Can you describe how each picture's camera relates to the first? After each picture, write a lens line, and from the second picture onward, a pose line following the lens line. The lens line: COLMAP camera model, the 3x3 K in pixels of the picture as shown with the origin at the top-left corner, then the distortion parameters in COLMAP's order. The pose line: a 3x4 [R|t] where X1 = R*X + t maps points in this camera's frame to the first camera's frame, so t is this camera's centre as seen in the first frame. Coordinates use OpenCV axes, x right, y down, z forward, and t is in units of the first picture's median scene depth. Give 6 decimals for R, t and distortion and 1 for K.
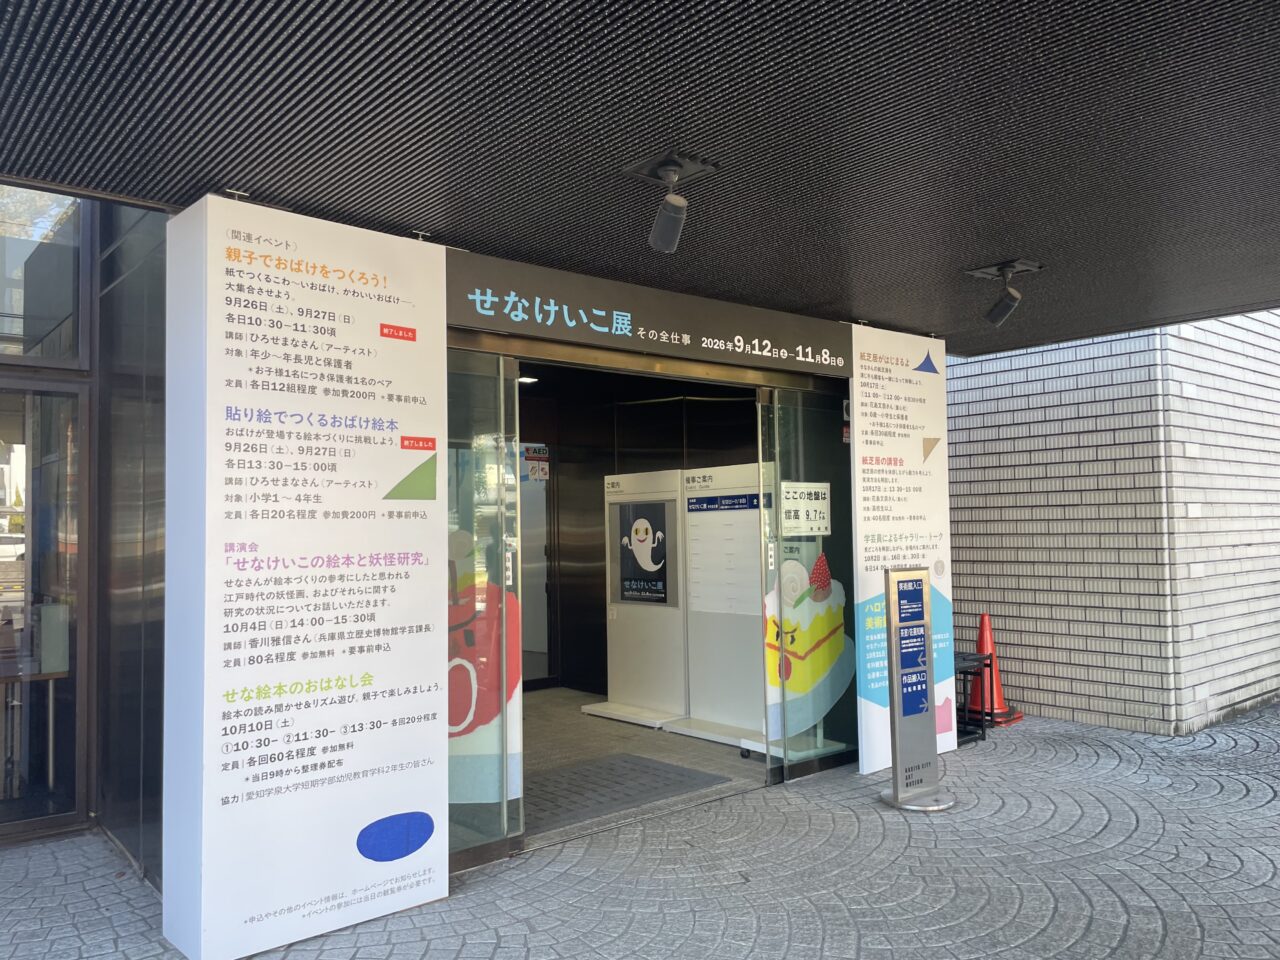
lens RADIAL K [[977.8, 0, 624.1], [0, 977.8, 484.2], [0, 0, 1]] dist [0.064131, -0.096122]
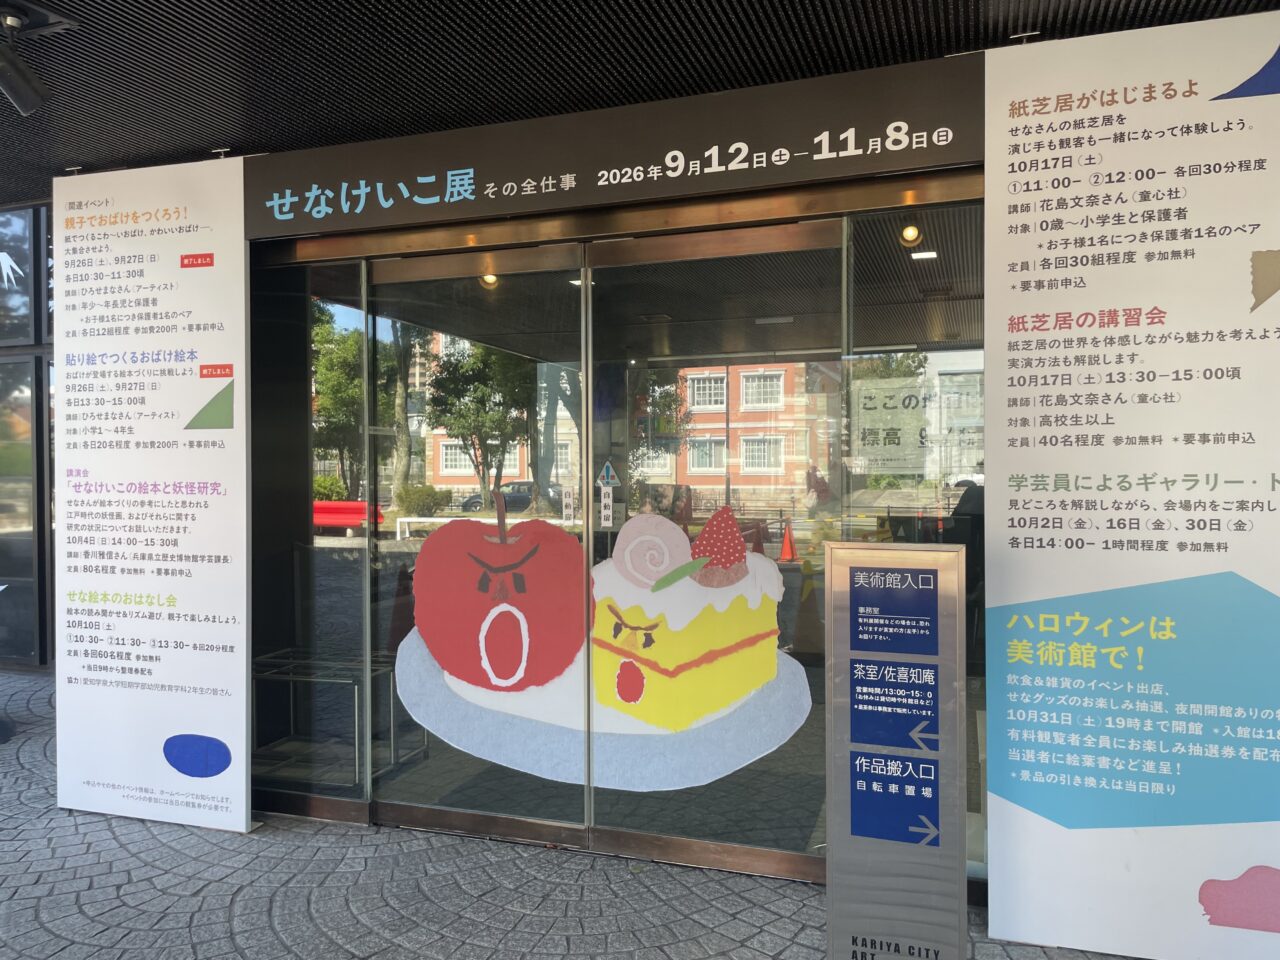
lens RADIAL K [[977.8, 0, 624.1], [0, 977.8, 484.2], [0, 0, 1]] dist [0.064131, -0.096122]
pose [[0.505615, 0.027305, -0.862327, 0.875938], [0.036033, 0.997959, 0.052728, 0.034964], [0.862006, -0.057732, 0.503599, 0.877169]]
